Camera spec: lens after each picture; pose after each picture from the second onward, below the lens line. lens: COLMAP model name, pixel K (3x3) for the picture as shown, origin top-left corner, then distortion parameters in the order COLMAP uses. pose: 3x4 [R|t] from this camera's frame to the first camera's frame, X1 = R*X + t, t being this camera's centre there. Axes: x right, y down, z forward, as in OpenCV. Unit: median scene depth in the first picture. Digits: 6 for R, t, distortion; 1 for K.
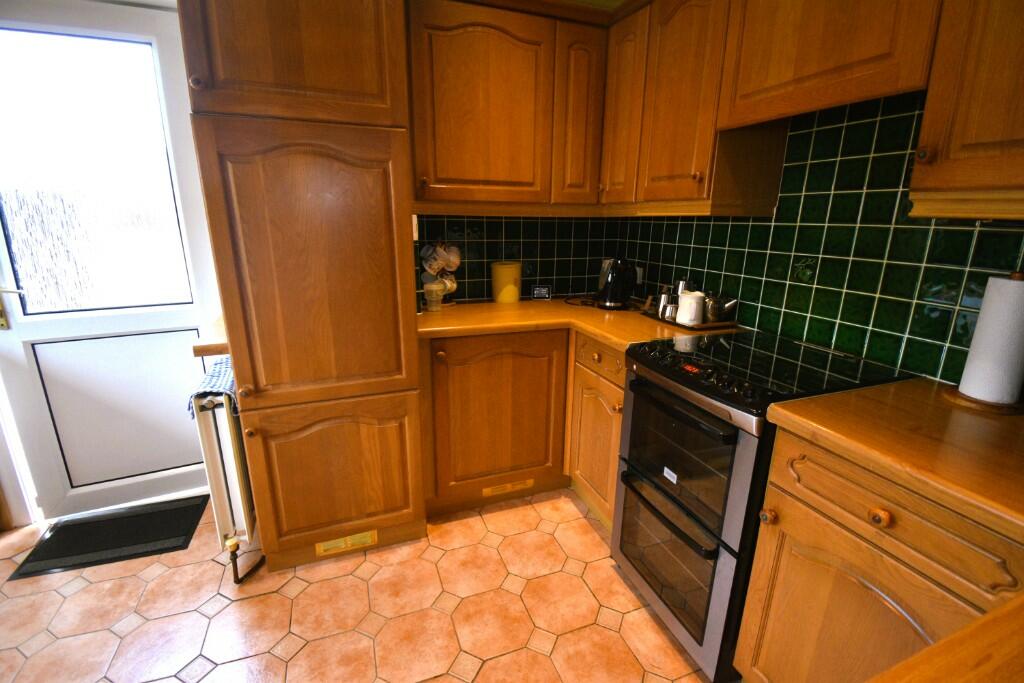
lens RADIAL K [[448.6, 0, 510.8], [0, 448.6, 342.9], [0, 0, 1]] dist [-0.016462, -0.007692]
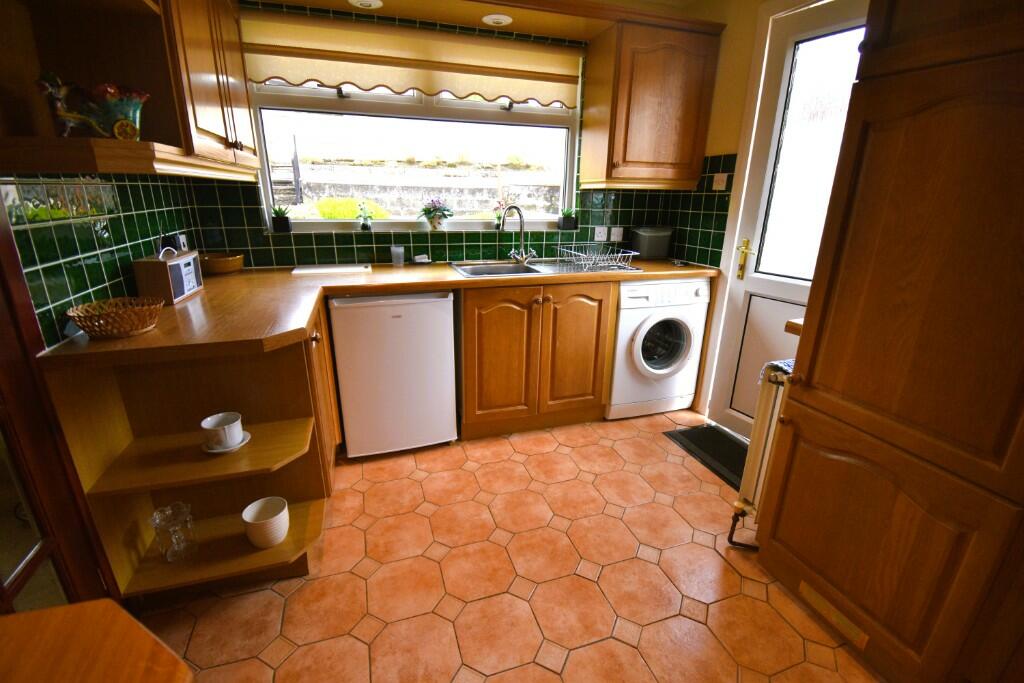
lens RADIAL K [[448.6, 0, 510.6], [0, 448.6, 344.8], [0, 0, 1]] dist [-0.016462, -0.007692]
pose [[-0.058690, 0.297909, -0.952789, 0.290596], [-0.279869, 0.911248, 0.302160, -0.066614], [0.958243, 0.284390, 0.029894, 0.322087]]
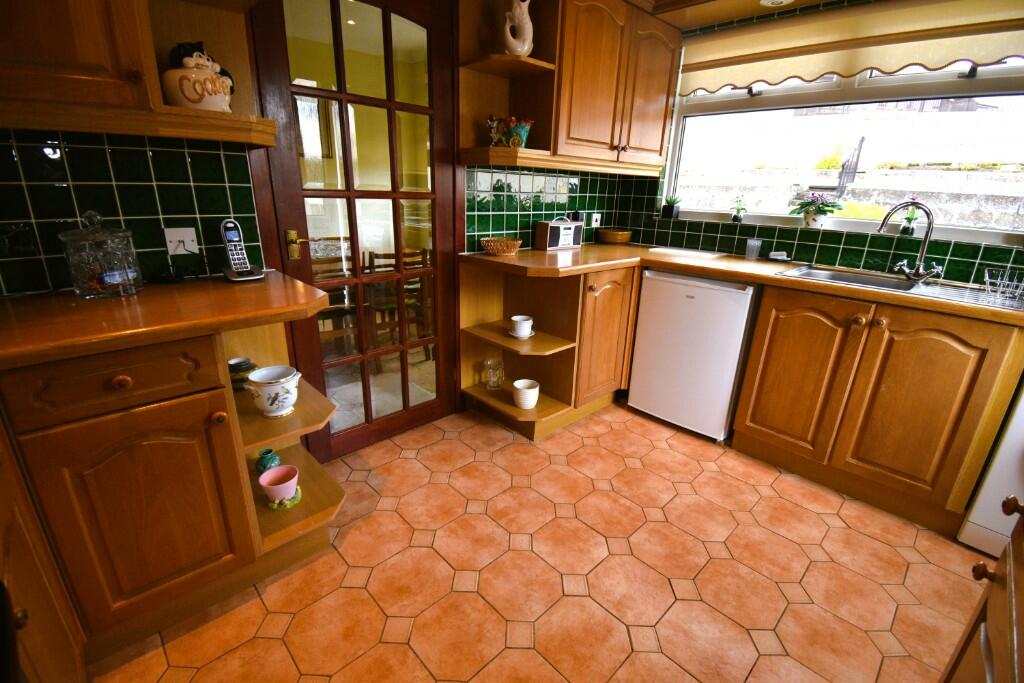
lens RADIAL K [[448.6, 0, 501.7], [0, 448.6, 343.8], [0, 0, 1]] dist [-0.016462, -0.007692]
pose [[-0.936715, 0.071595, -0.342694, 0.095003], [-0.133207, 0.832354, 0.537998, -0.203646], [0.323761, 0.549600, -0.770142, 0.972772]]
